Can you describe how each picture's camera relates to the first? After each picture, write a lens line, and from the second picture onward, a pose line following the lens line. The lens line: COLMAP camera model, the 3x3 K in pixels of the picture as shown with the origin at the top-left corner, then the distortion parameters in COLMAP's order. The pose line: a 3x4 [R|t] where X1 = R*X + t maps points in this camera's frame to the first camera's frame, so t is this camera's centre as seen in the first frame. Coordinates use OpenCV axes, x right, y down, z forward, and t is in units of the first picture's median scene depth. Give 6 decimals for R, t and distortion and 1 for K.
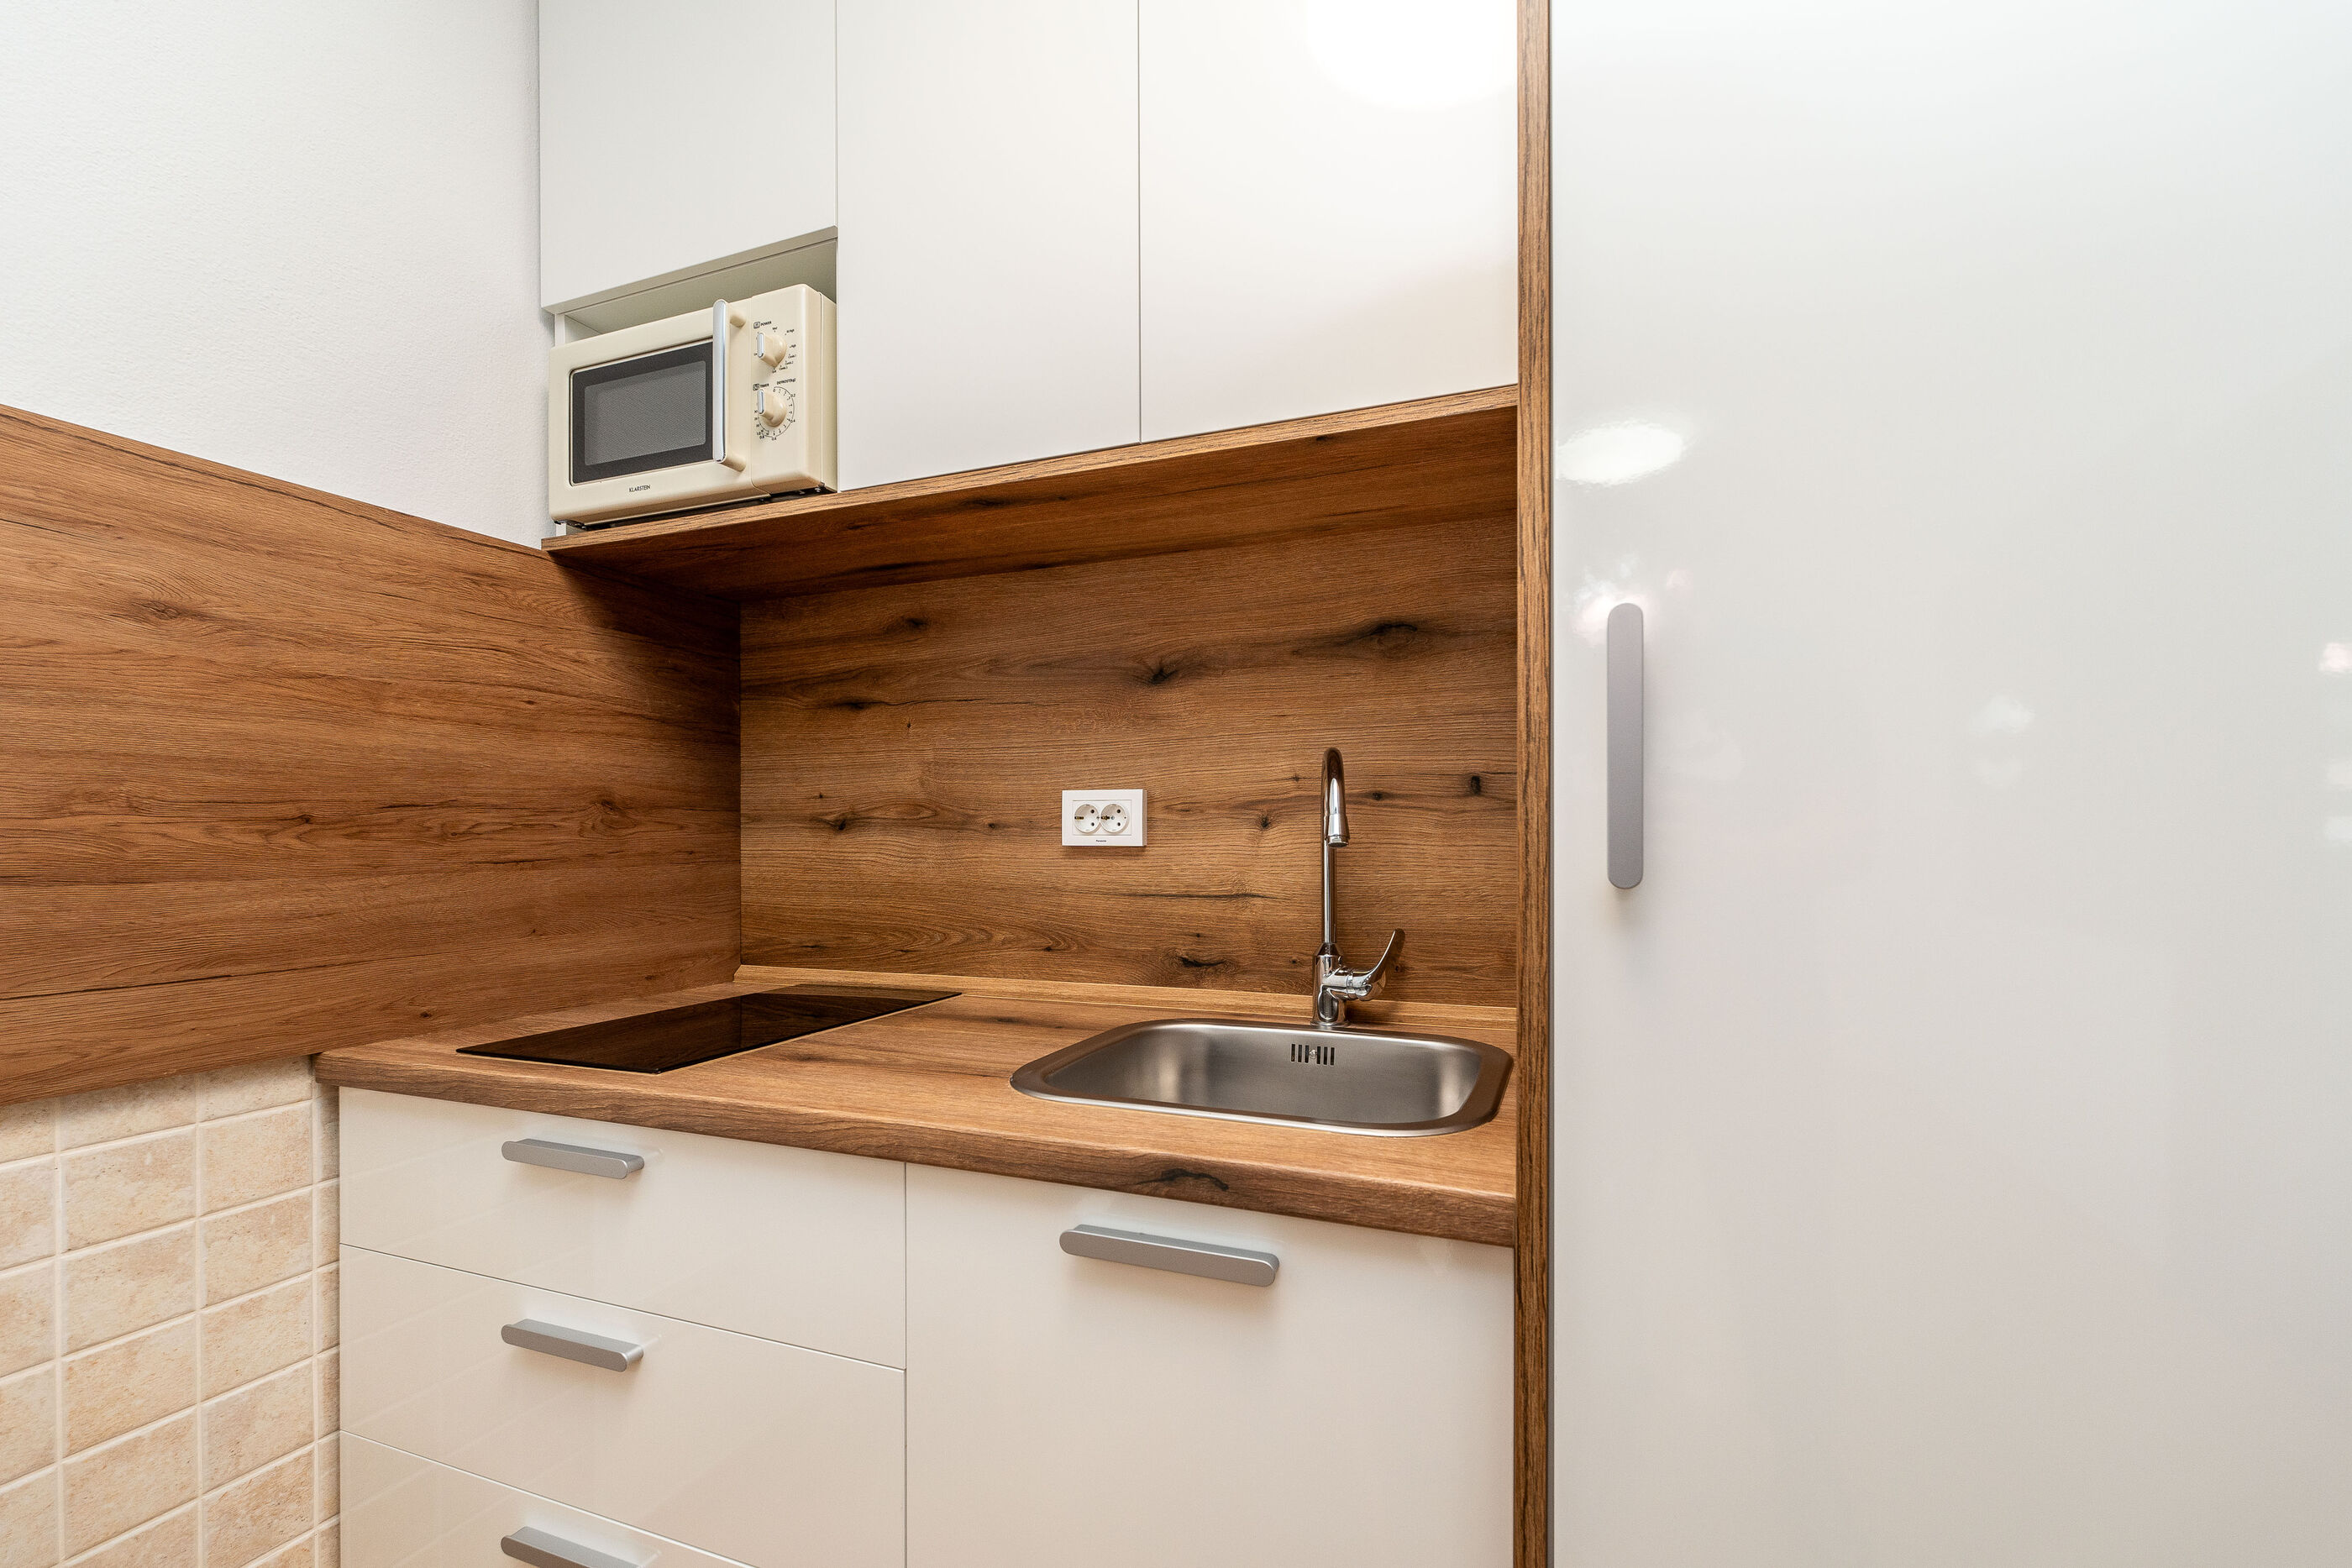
lens RADIAL K [[946.9, 0, 1270.1], [0, 946.9, 832.0], [0, 0, 1]] dist [0.001082, 0.000187]
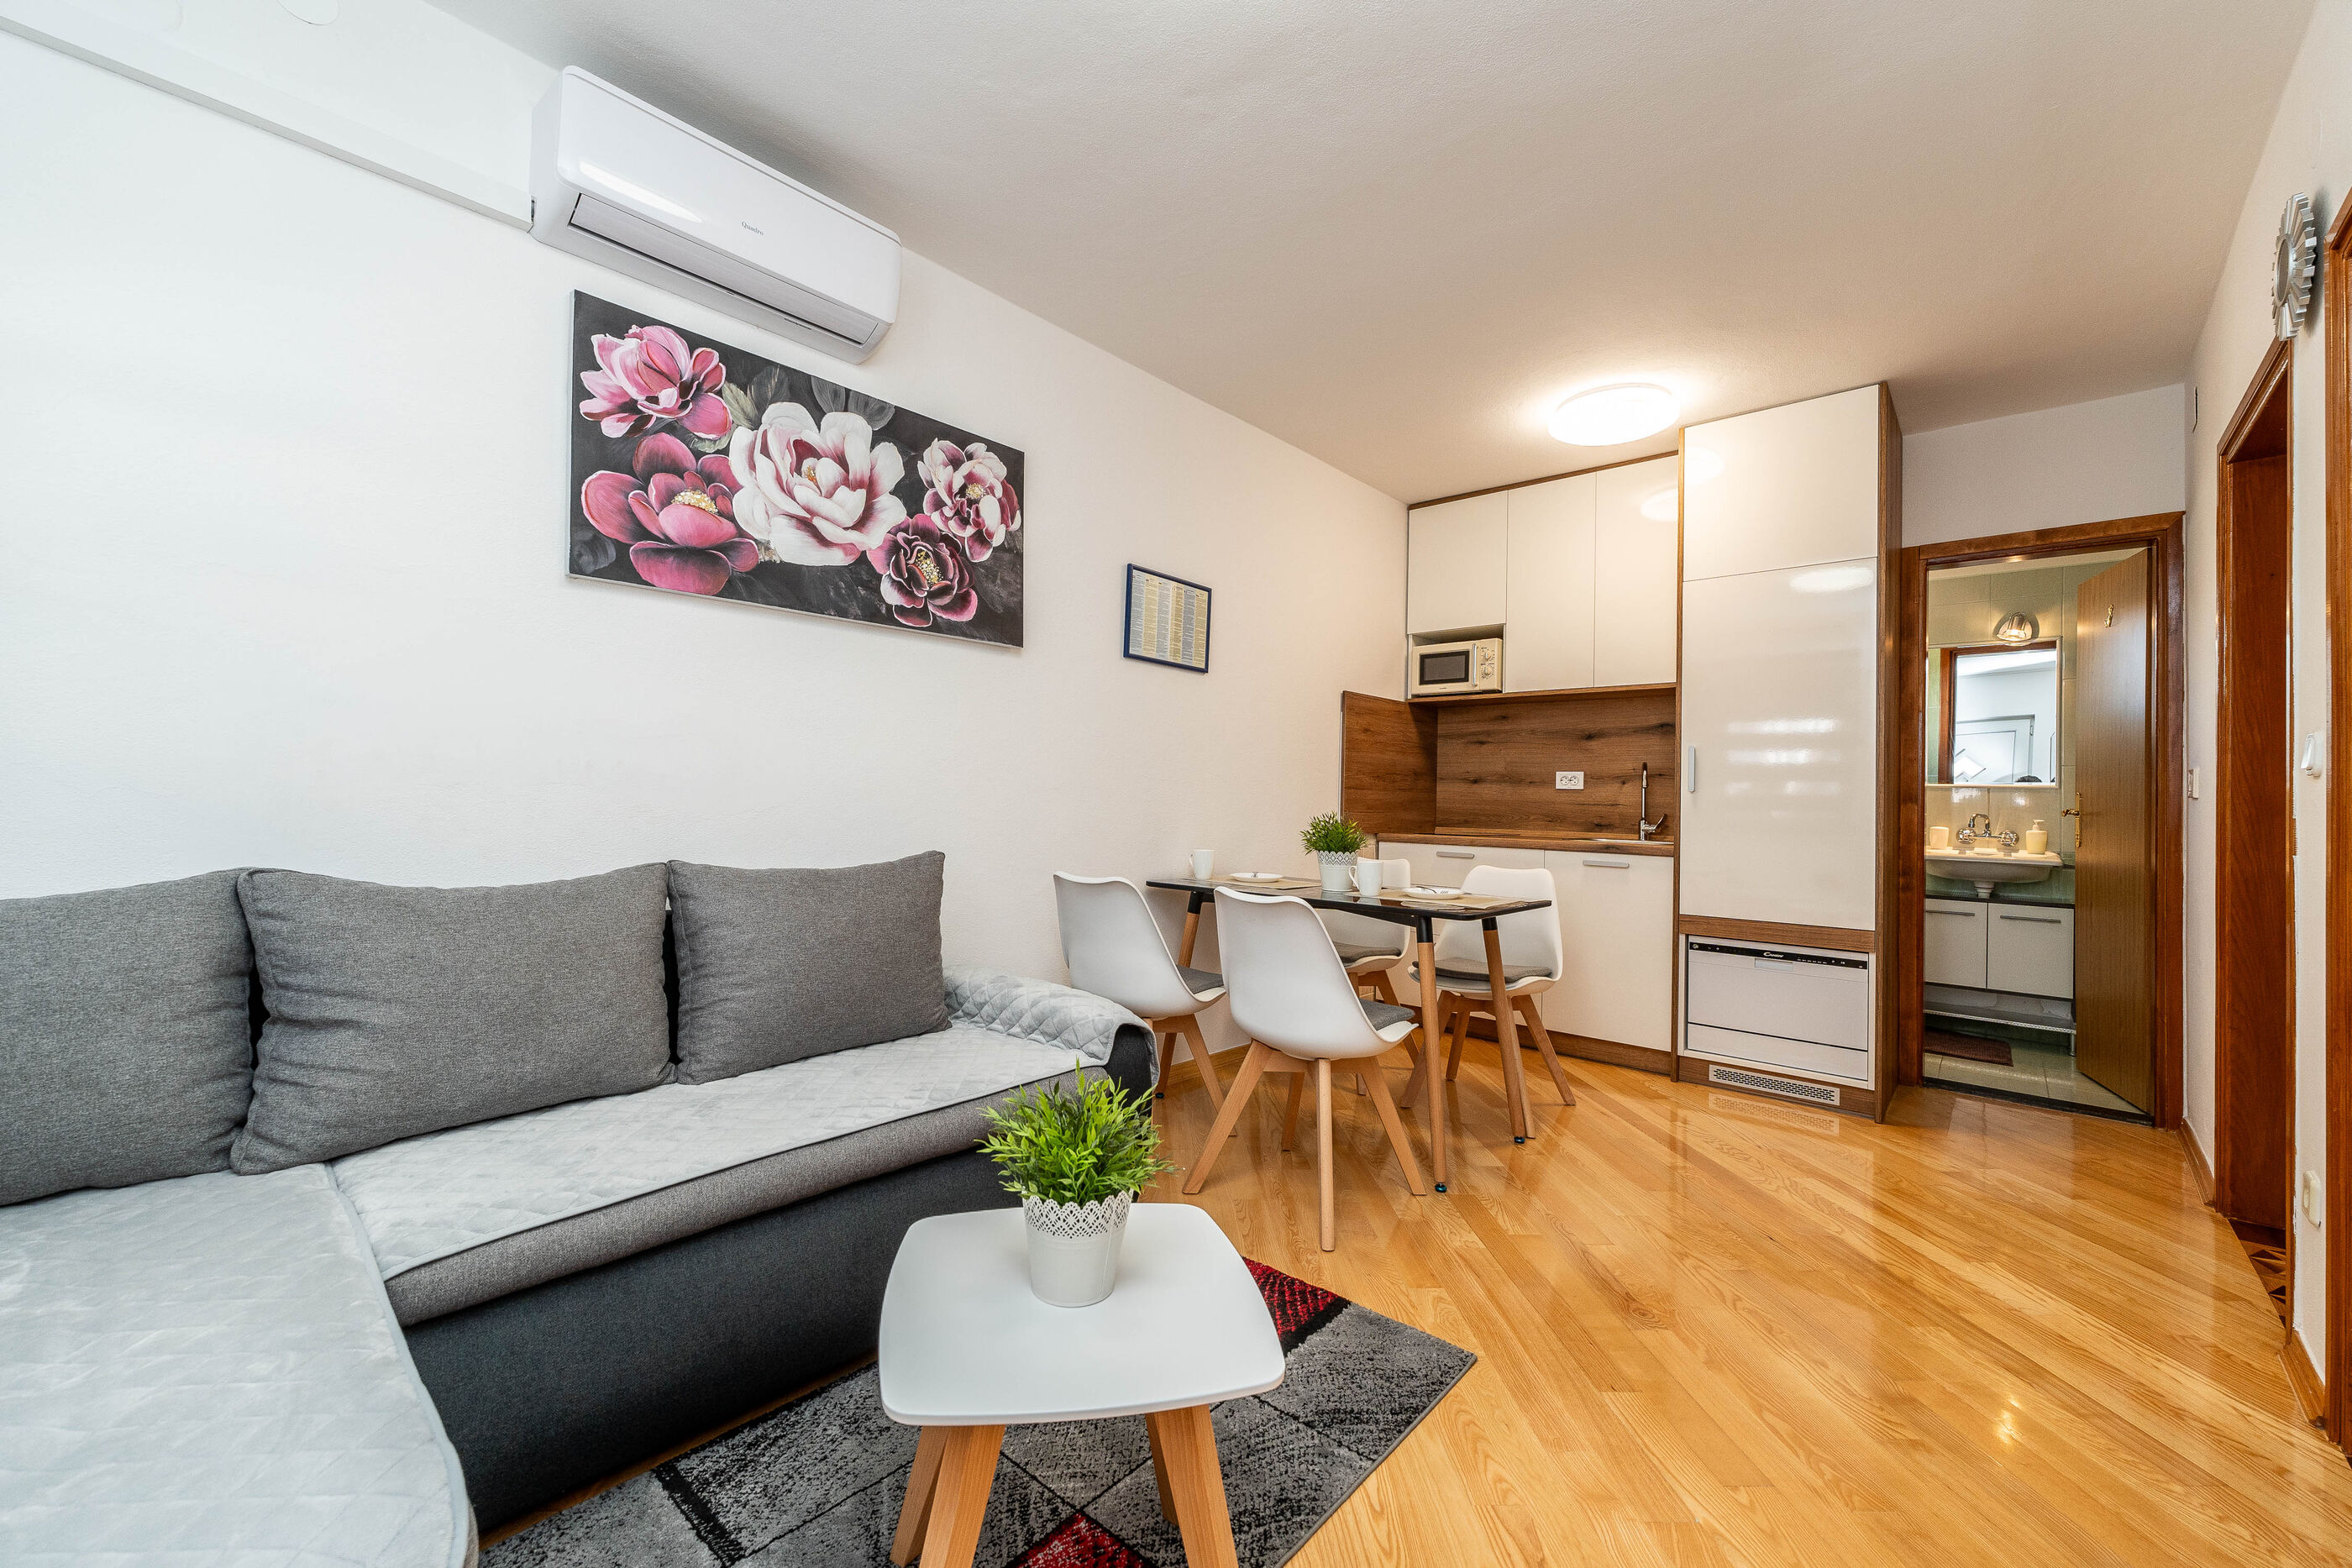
lens RADIAL K [[1343.3, 0, 1093.9], [0, 1343.3, 776.4], [0, 0, 1]] dist [0.001093, -0.000675]
pose [[0.938444, 0.014793, -0.345114, -0.127765], [-0.024210, 0.999442, -0.022993, 0.126808], [0.344581, 0.029933, 0.938279, -4.218125]]
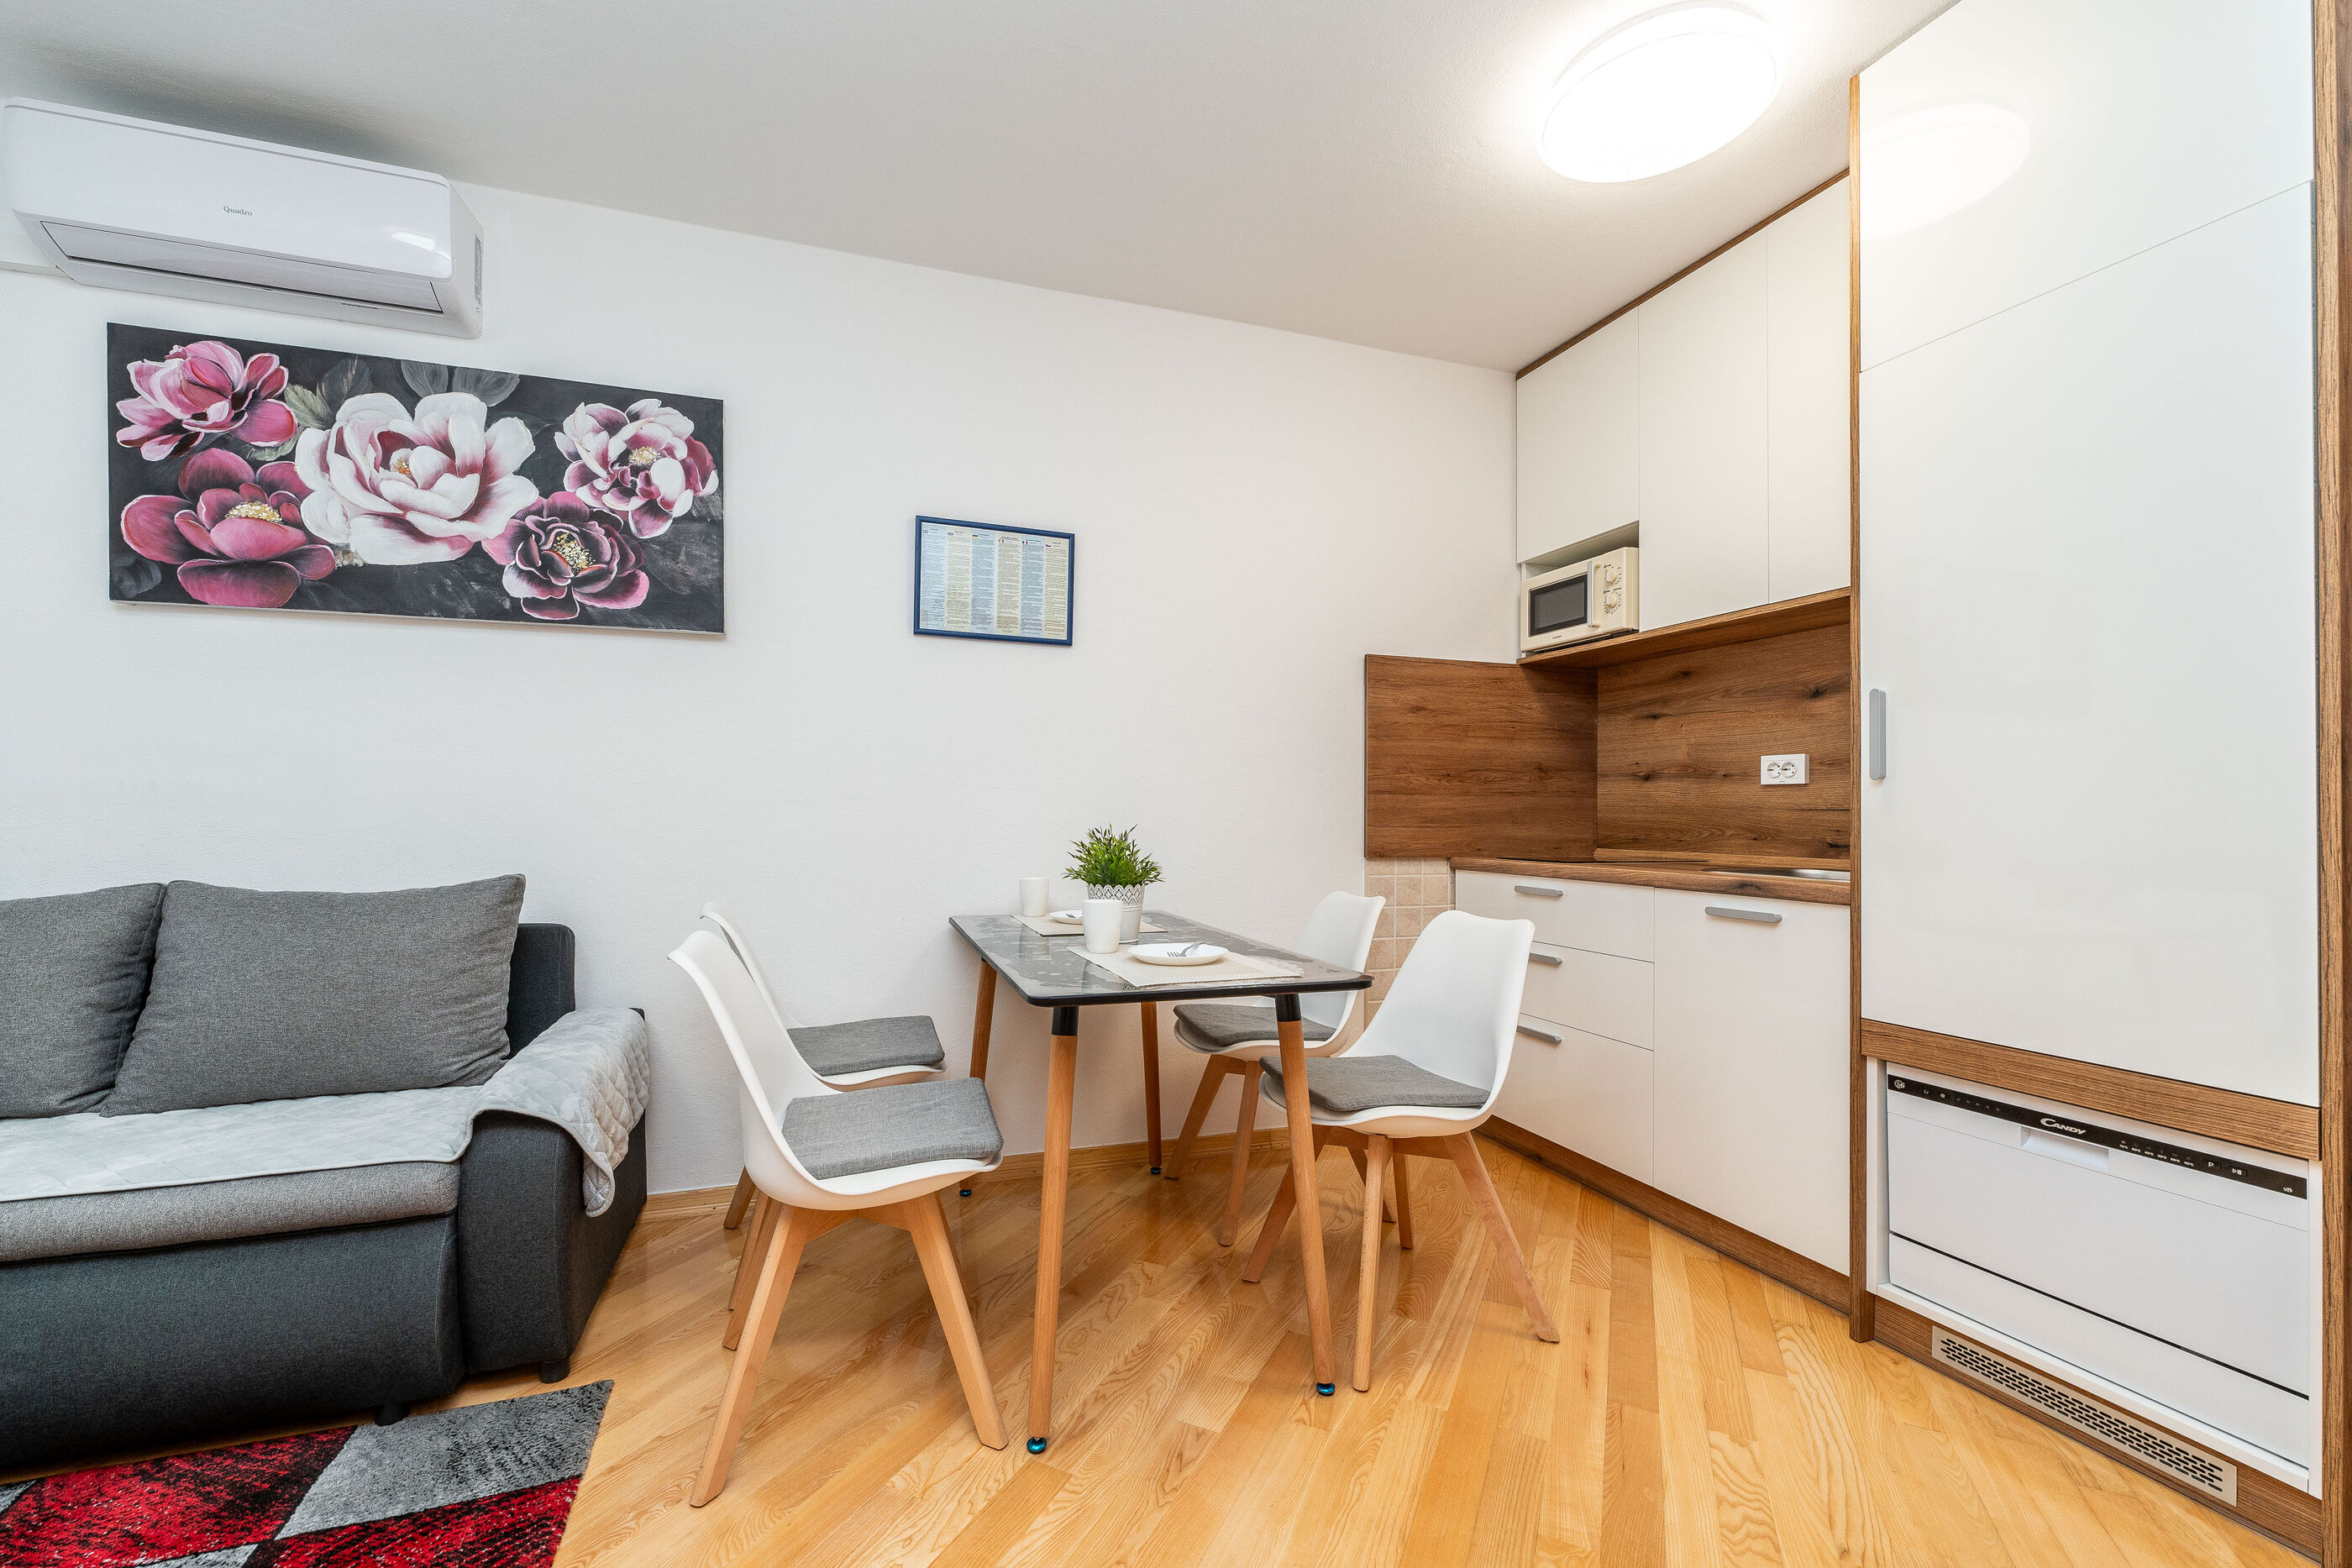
lens RADIAL K [[1148.6, 0, 999.9], [0, 1148.6, 806.2], [0, 0, 1]] dist [0.000395, 0.001640]
pose [[0.547824, 0.000183, -0.836594, 0.976230], [-0.011901, 0.999900, -0.007575, 0.104112], [0.836509, 0.014106, 0.547771, -1.732228]]
